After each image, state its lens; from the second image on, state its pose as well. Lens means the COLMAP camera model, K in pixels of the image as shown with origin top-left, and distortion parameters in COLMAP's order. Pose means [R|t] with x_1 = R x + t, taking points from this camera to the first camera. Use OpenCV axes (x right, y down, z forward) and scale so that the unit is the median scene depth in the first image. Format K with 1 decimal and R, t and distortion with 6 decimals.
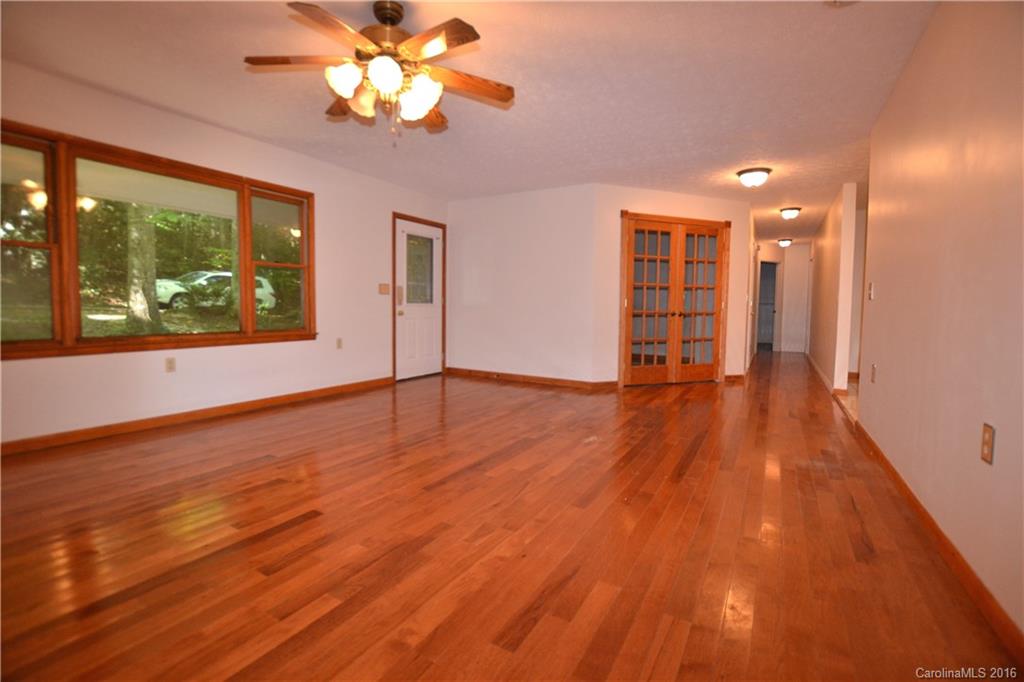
lens RADIAL K [[472.6, 0, 501.0], [0, 472.6, 341.2], [0, 0, 1]] dist [-0.027924, -0.000359]
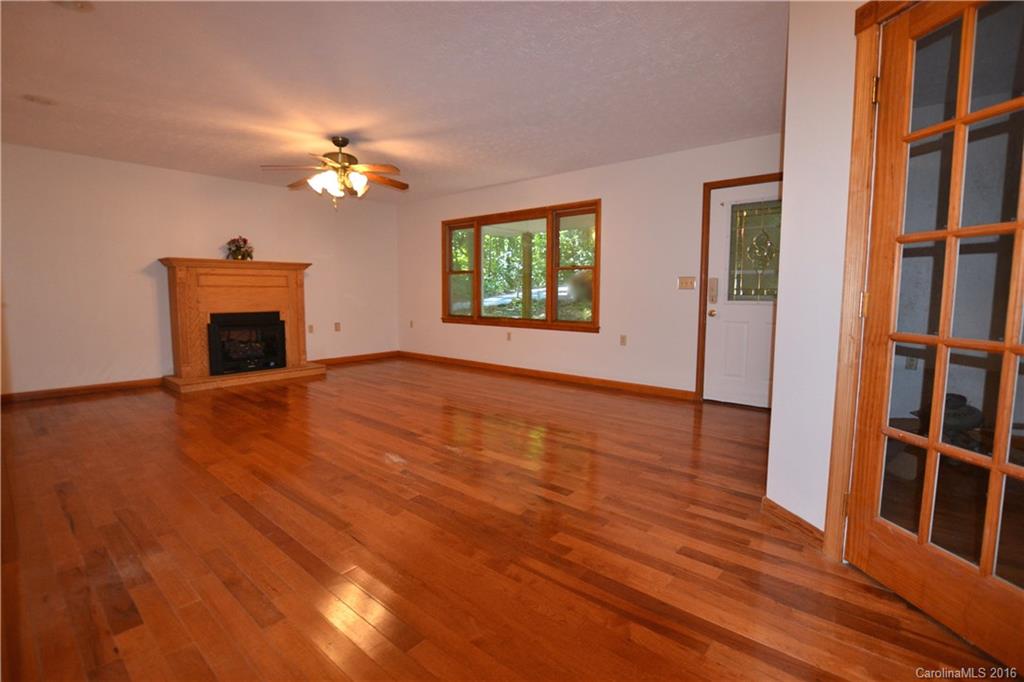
lens RADIAL K [[472.6, 0, 501.0], [0, 472.6, 341.2], [0, 0, 1]] dist [-0.027924, -0.000359]
pose [[-0.199983, 0.091480, -0.975519, 0.725387], [-0.077680, 0.991018, 0.108858, -0.086394], [0.976715, 0.097548, -0.191080, 0.988325]]
